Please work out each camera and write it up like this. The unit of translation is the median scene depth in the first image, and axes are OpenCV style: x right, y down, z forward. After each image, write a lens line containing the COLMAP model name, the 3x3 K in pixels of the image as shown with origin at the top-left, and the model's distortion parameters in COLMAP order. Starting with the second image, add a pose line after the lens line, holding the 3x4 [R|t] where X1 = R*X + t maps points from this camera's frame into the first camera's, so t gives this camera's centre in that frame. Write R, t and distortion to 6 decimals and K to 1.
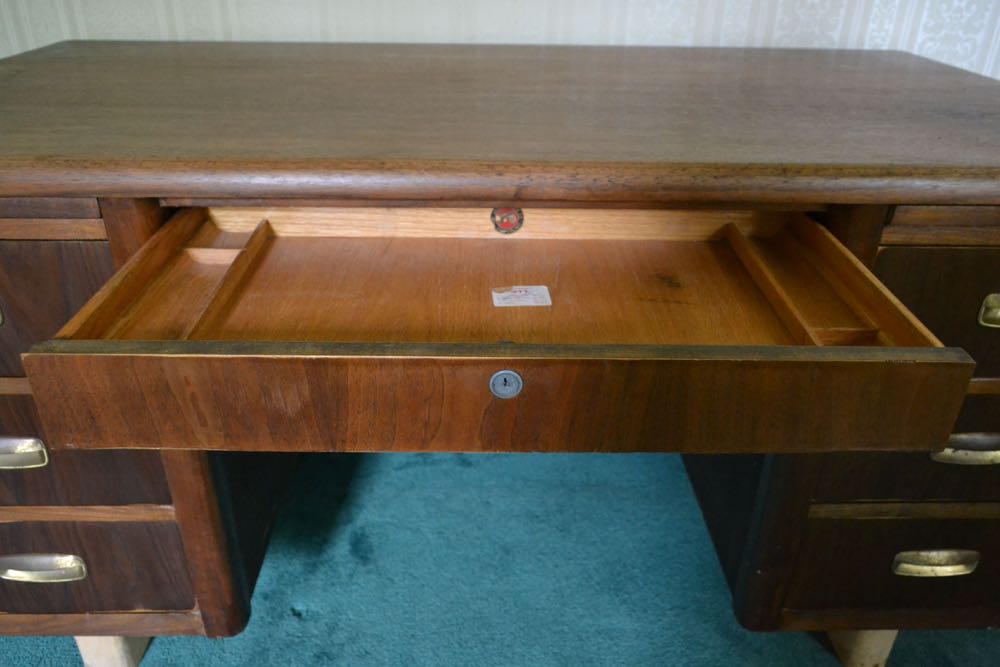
lens RADIAL K [[756.0, 0, 503.6], [0, 756.0, 337.8], [0, 0, 1]] dist [-0.022033, 0.013687]
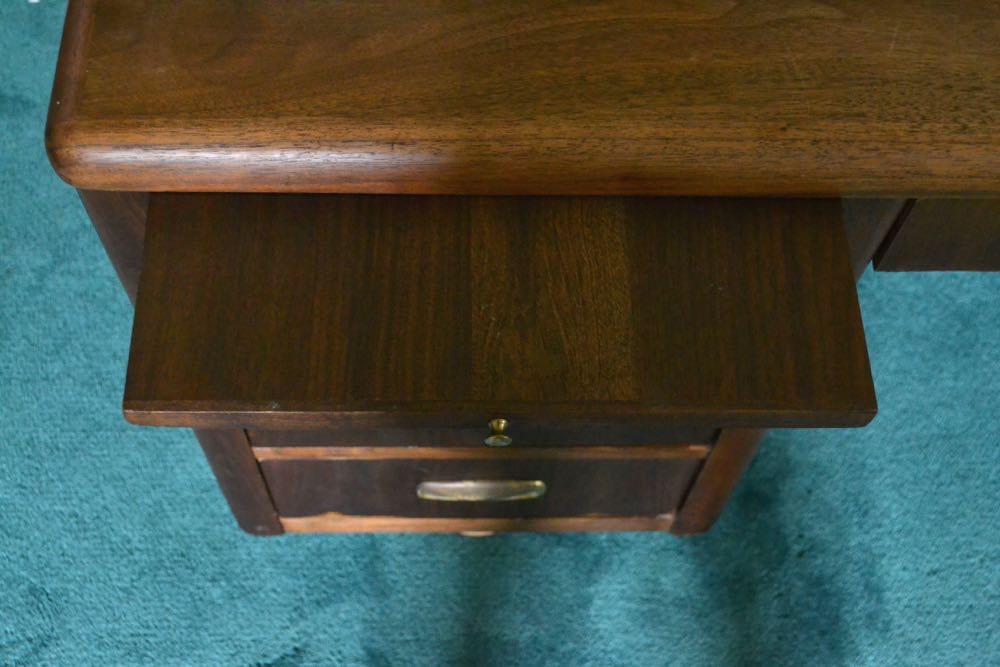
lens RADIAL K [[1228.2, 0, 497.9], [0, 1228.2, 331.9], [0, 0, 1]] dist [-0.021163, 0.000000]
pose [[0.999592, 0.018830, 0.021466, -0.573760], [-0.027765, 0.816491, 0.576690, -0.432873], [-0.006667, -0.577051, 0.816681, 0.136059]]
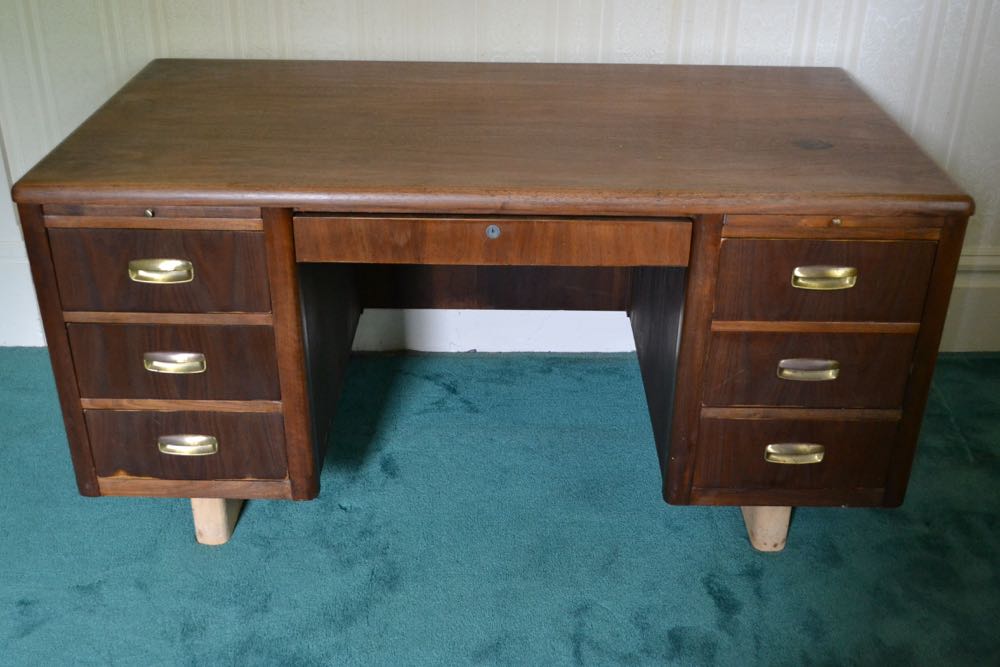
lens RADIAL K [[1055.7, 0, 507.9], [0, 1055.7, 332.2], [0, 0, 1]] dist [-0.024530, 0.000000]
pose [[0.999615, 0.010876, -0.025543, 0.066888], [-0.010918, 0.999939, -0.001488, 0.070179], [0.025525, 0.001766, 0.999673, -0.992744]]
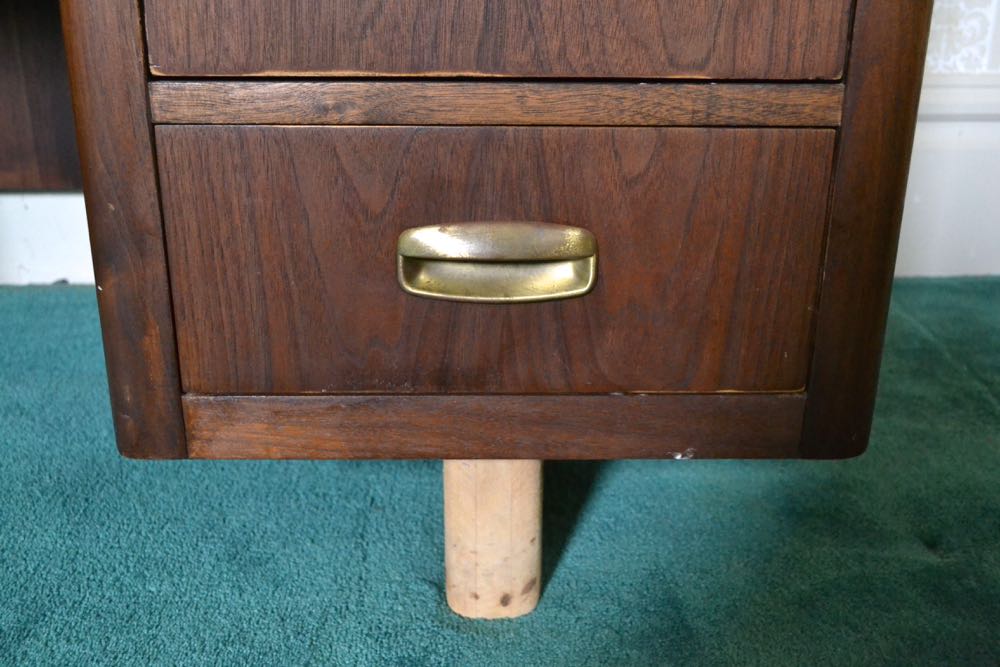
lens RADIAL K [[1033.9, 0, 495.9], [0, 1033.9, 338.2], [0, 0, 1]] dist [-0.048350, 0.000000]
pose [[0.999983, -0.005818, 0.000234, 0.541299], [0.005801, 0.991936, -0.126609, 0.394967], [0.000504, 0.126608, 0.991953, 0.387162]]
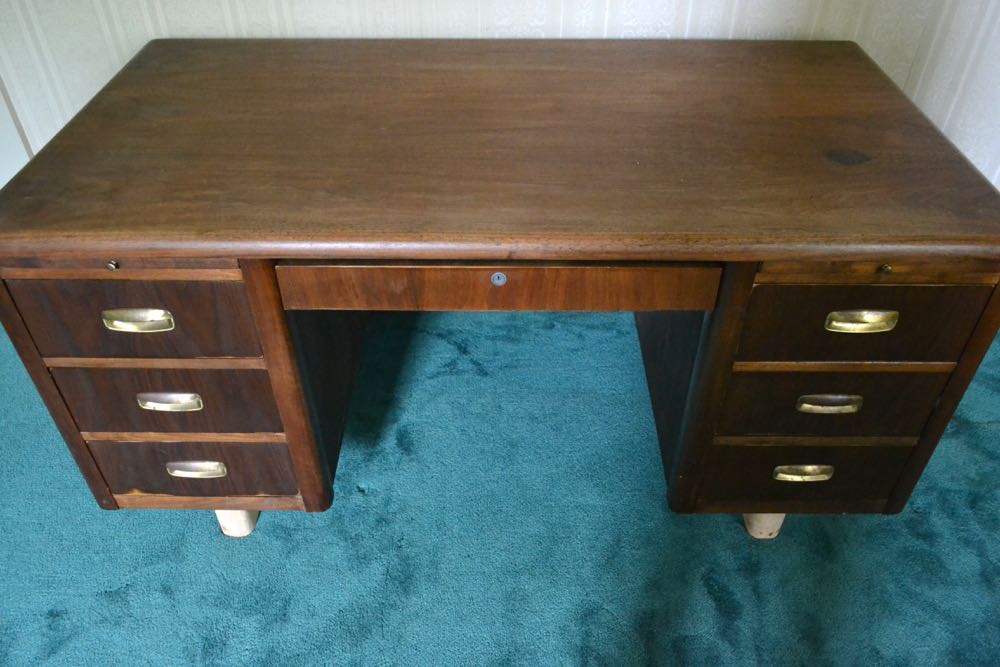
lens RADIAL K [[756.0, 0, 505.0], [0, 756.0, 328.5], [0, 0, 1]] dist [-0.022033, 0.013687]
pose [[0.999463, 0.008129, -0.031733, 0.041201], [-0.001832, 0.981072, 0.193637, -0.240001], [0.032707, -0.193474, 0.980560, -0.368312]]
